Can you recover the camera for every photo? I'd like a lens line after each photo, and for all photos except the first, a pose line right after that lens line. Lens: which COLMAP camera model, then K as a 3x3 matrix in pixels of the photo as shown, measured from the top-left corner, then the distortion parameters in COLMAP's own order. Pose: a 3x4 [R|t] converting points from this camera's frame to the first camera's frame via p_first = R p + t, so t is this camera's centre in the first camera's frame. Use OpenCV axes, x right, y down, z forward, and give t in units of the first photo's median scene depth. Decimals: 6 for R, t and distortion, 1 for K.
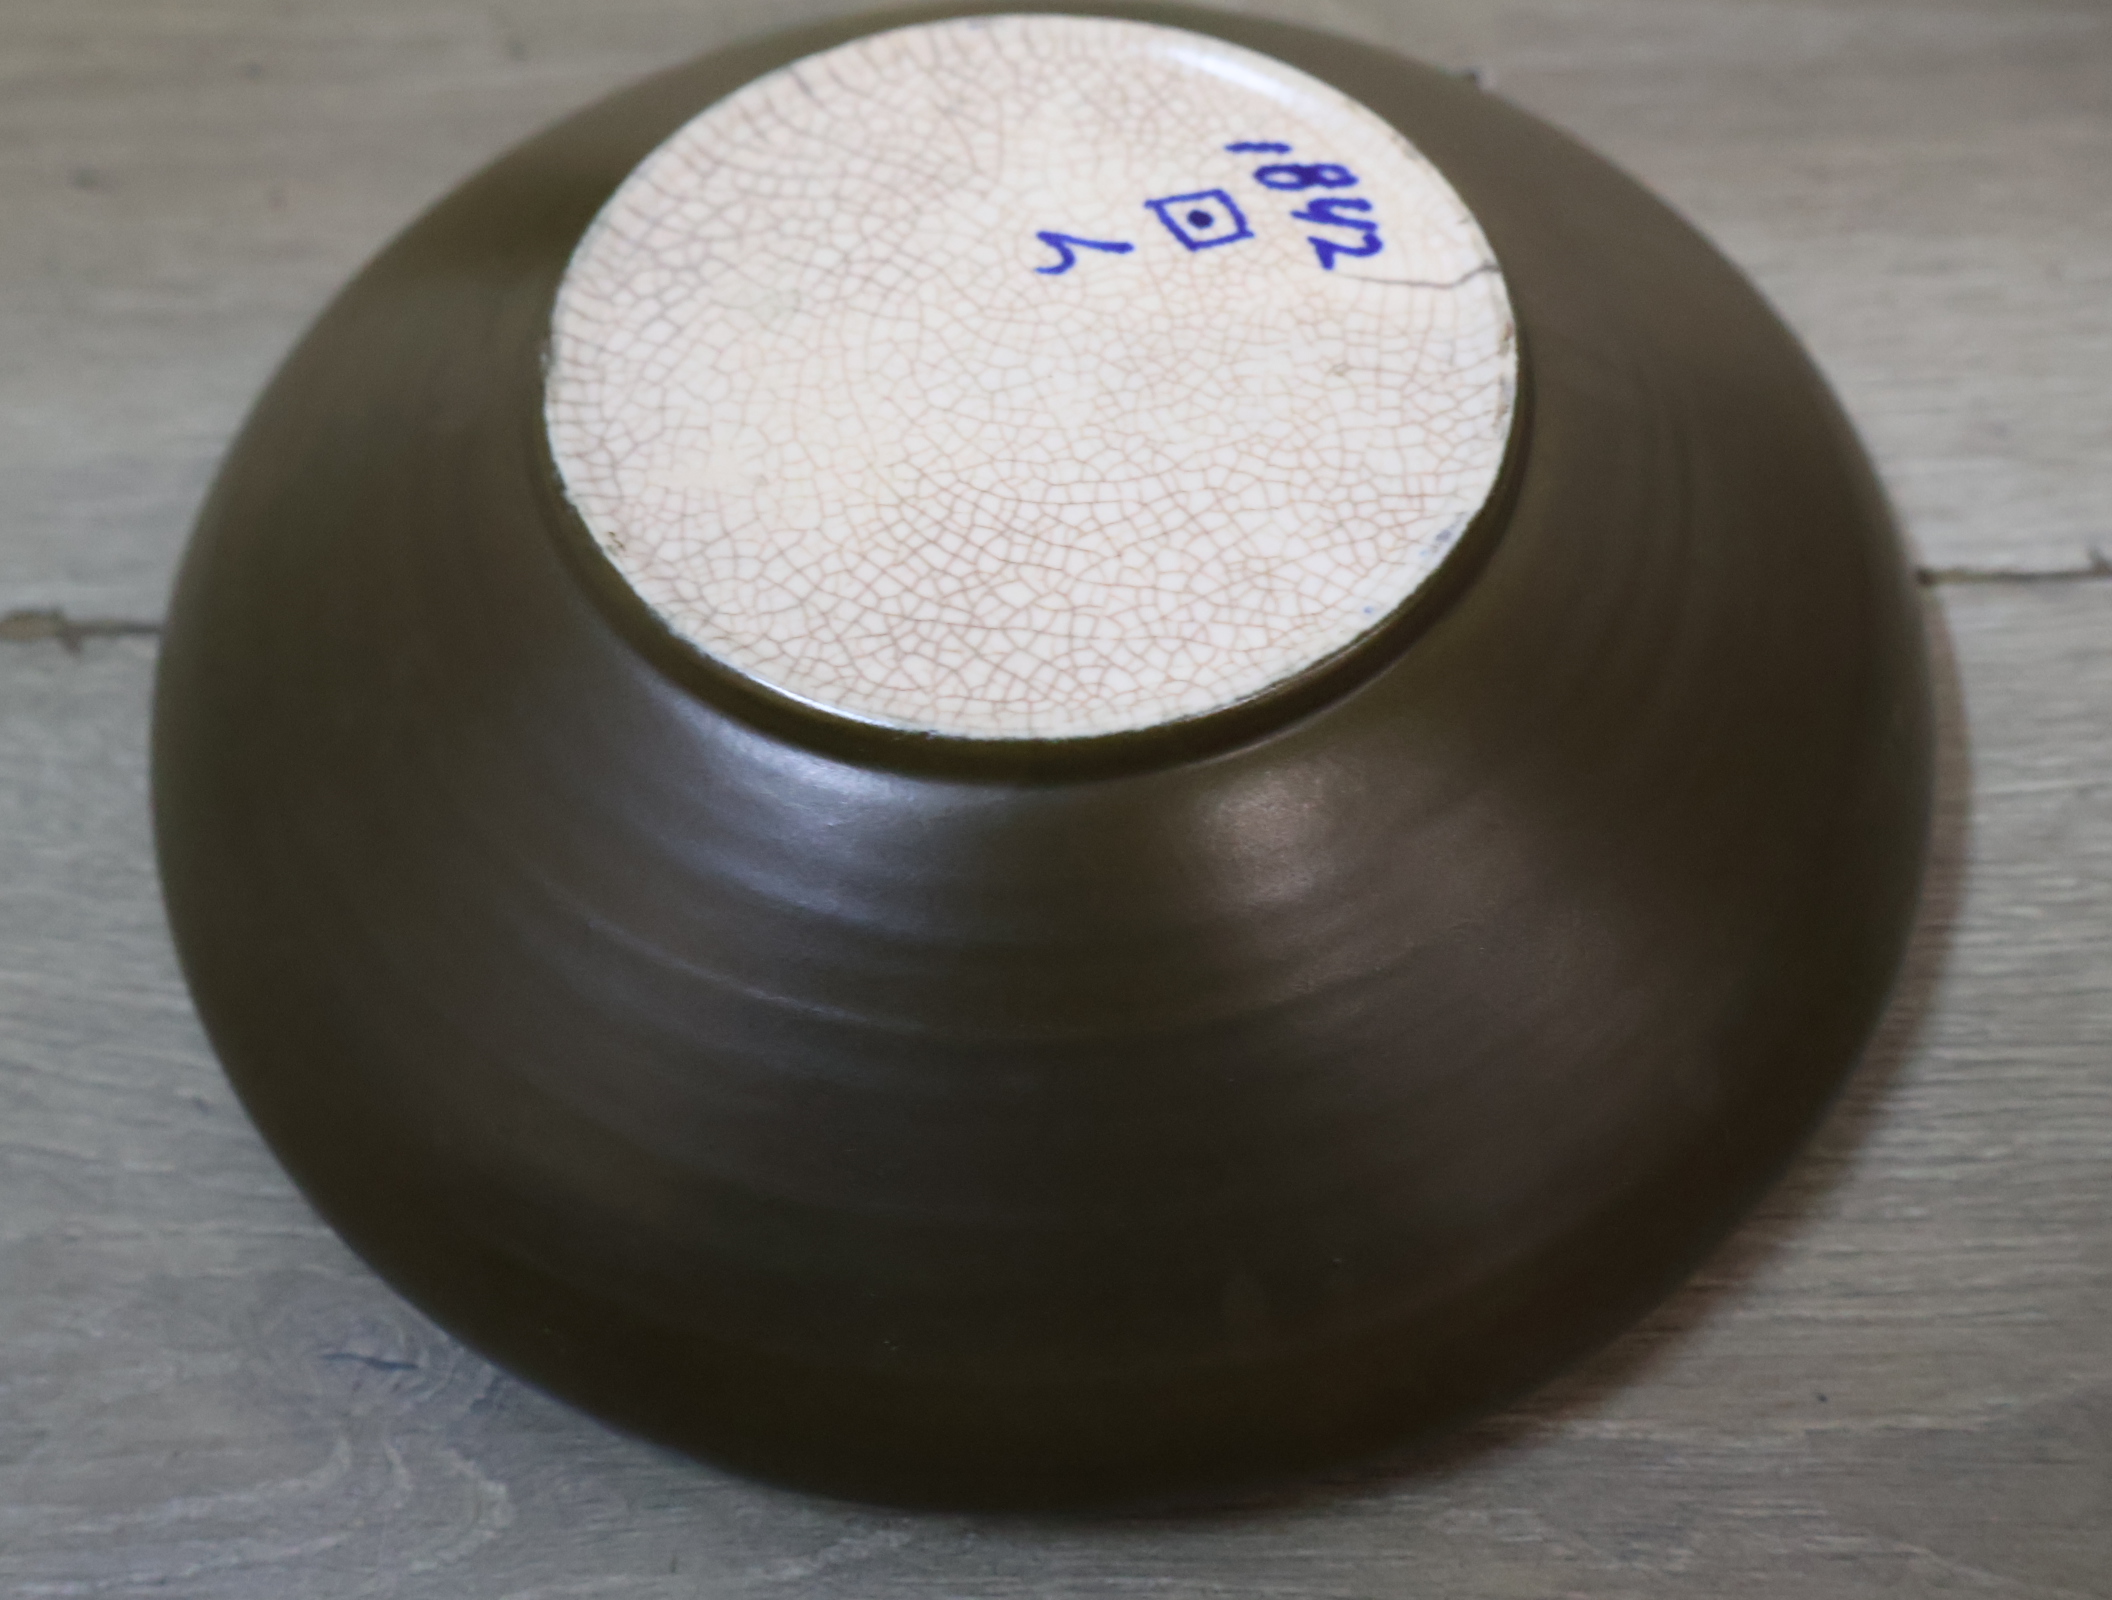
lens RADIAL K [[2621.4, 0, 1046.4], [0, 2621.4, 802.0], [0, 0, 1]] dist [0.003264, 0.029998]
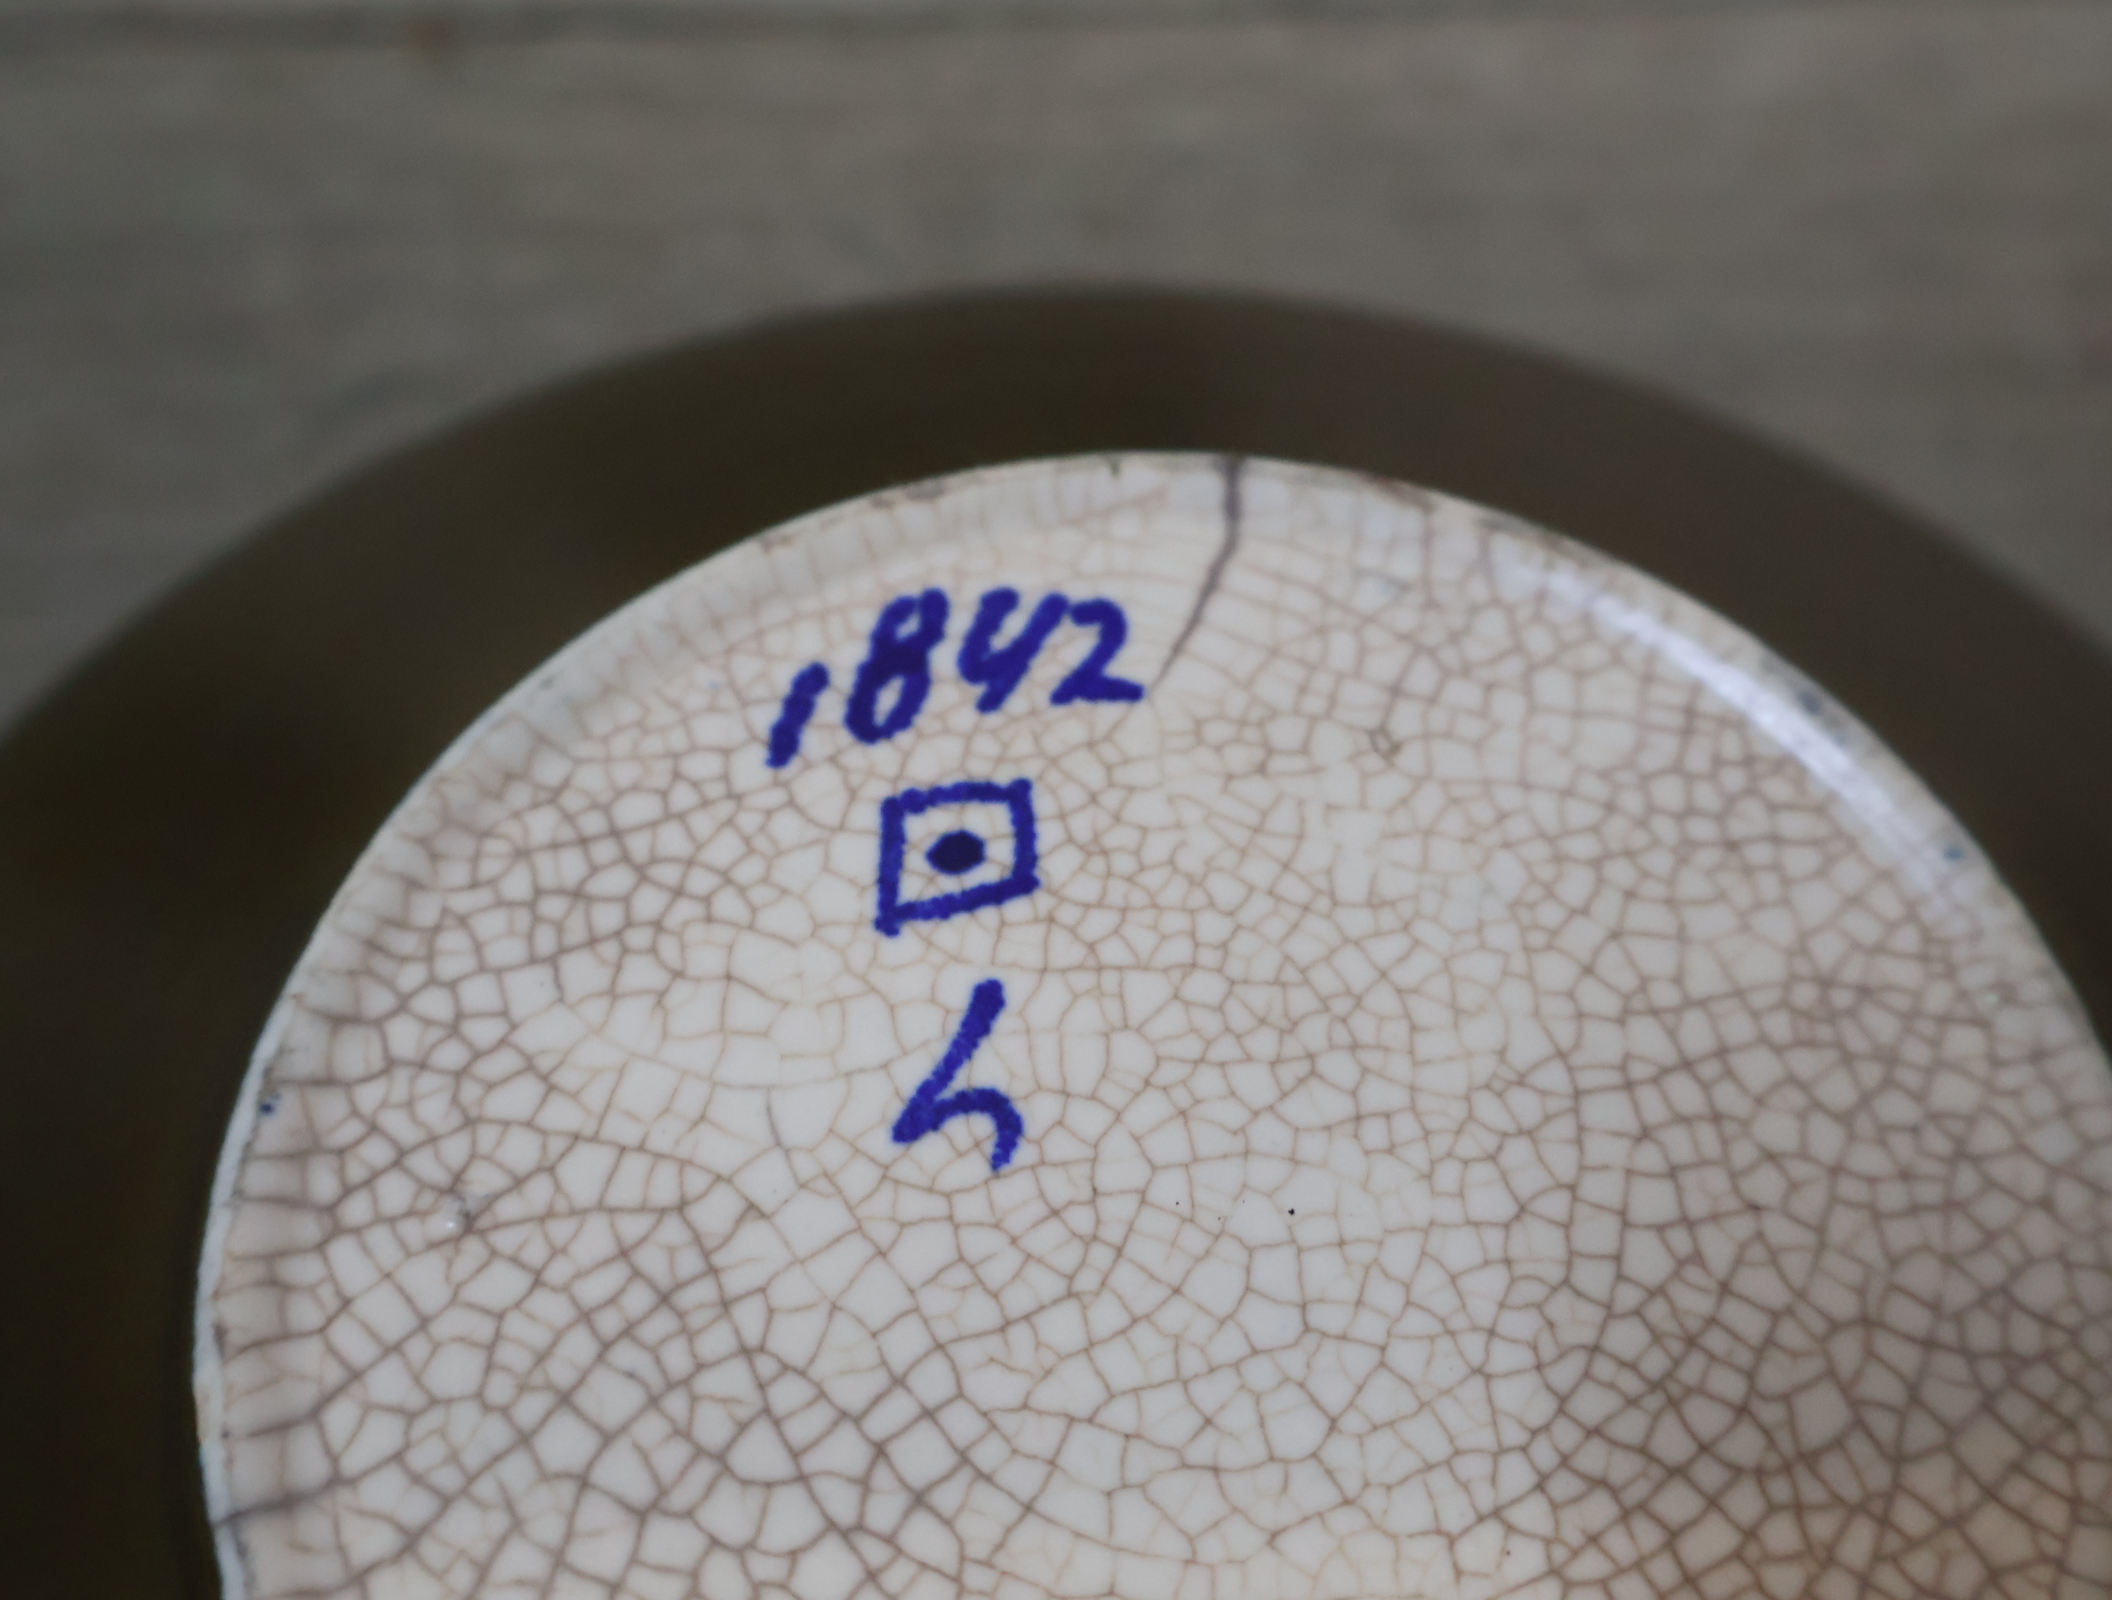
lens RADIAL K [[2621.4, 0, 1046.4], [0, 2621.4, 802.0], [0, 0, 1]] dist [0.003264, 0.029998]
pose [[0.252954, -0.814365, 0.522326, -0.214582], [0.790756, 0.485088, 0.373356, -0.436452], [-0.557422, 0.318590, 0.766669, 0.630221]]
